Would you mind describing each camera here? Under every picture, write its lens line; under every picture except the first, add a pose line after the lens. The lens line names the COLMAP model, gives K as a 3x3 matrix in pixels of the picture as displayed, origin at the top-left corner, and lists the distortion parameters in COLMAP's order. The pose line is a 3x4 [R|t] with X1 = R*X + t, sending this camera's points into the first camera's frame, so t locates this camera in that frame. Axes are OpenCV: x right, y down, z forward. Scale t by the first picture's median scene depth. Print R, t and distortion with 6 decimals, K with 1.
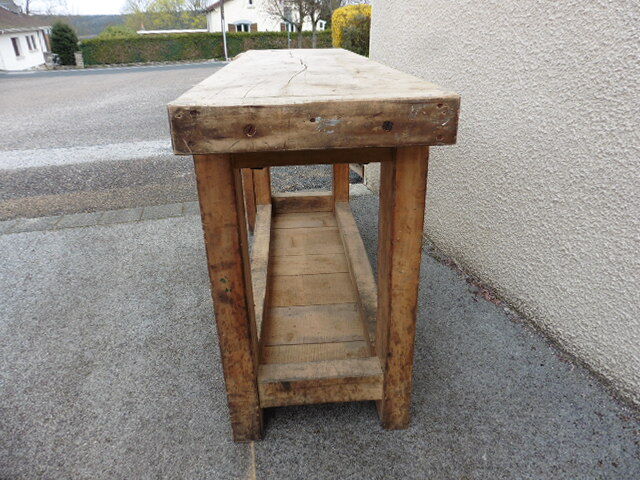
lens RADIAL K [[457.3, 0, 319.0], [0, 457.3, 245.2], [0, 0, 1]] dist [-0.082818, 0.075558]
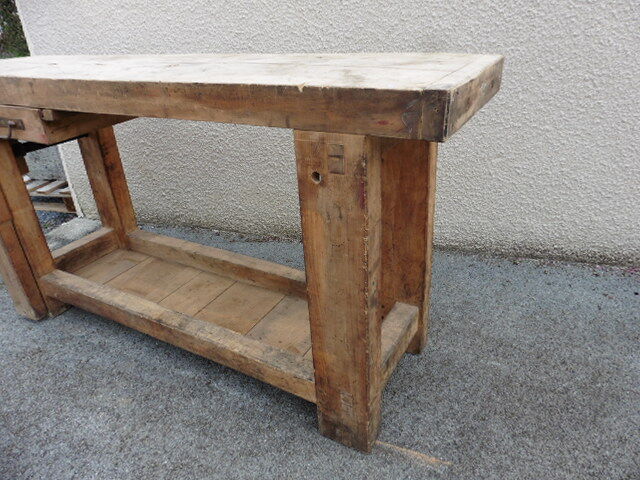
lens RADIAL K [[457.3, 0, 319.0], [0, 457.3, 245.2], [0, 0, 1]] dist [-0.082818, 0.075558]
pose [[0.546316, -0.396210, 0.737941, -0.444121], [0.398108, 0.897990, 0.187412, -0.101888], [-0.736918, 0.191394, 0.648321, 0.218181]]
